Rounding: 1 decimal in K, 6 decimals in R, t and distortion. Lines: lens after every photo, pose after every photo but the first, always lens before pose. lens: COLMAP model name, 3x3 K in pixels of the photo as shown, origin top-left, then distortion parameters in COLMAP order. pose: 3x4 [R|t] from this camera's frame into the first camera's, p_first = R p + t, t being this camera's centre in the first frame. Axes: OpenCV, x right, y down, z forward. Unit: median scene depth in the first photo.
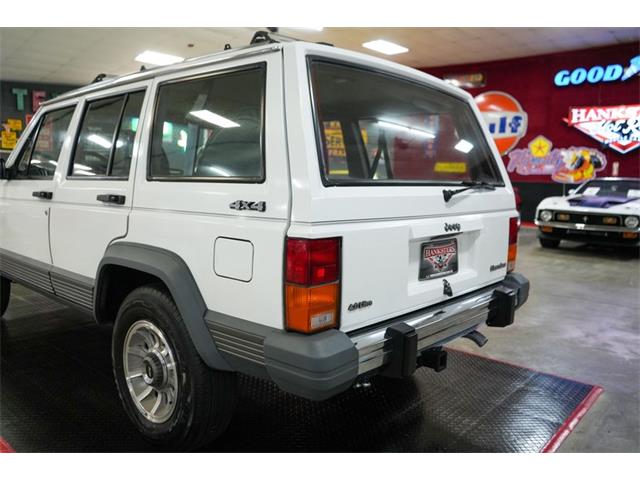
lens RADIAL K [[505.0, 0, 316.5], [0, 505.0, 239.9], [0, 0, 1]] dist [-0.012987, 0.009935]
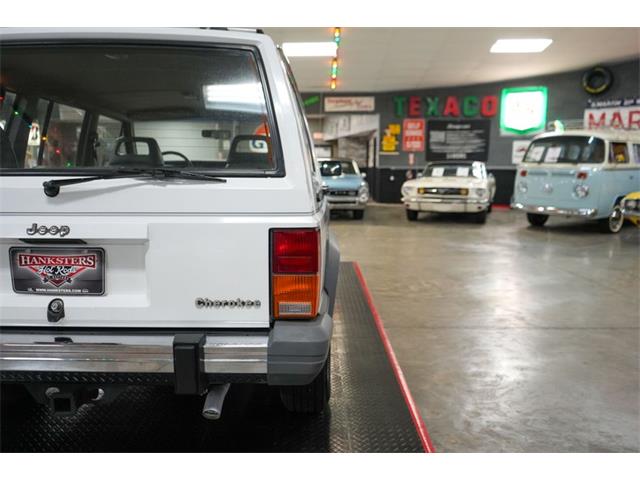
lens RADIAL K [[505.0, 0, 306.0], [0, 505.0, 243.2], [0, 0, 1]] dist [-0.012987, 0.009935]
pose [[0.669403, 0.089568, -0.737481, 1.067764], [-0.082841, 0.995514, 0.045713, -0.071326], [0.738267, 0.030493, 0.673819, 0.771896]]
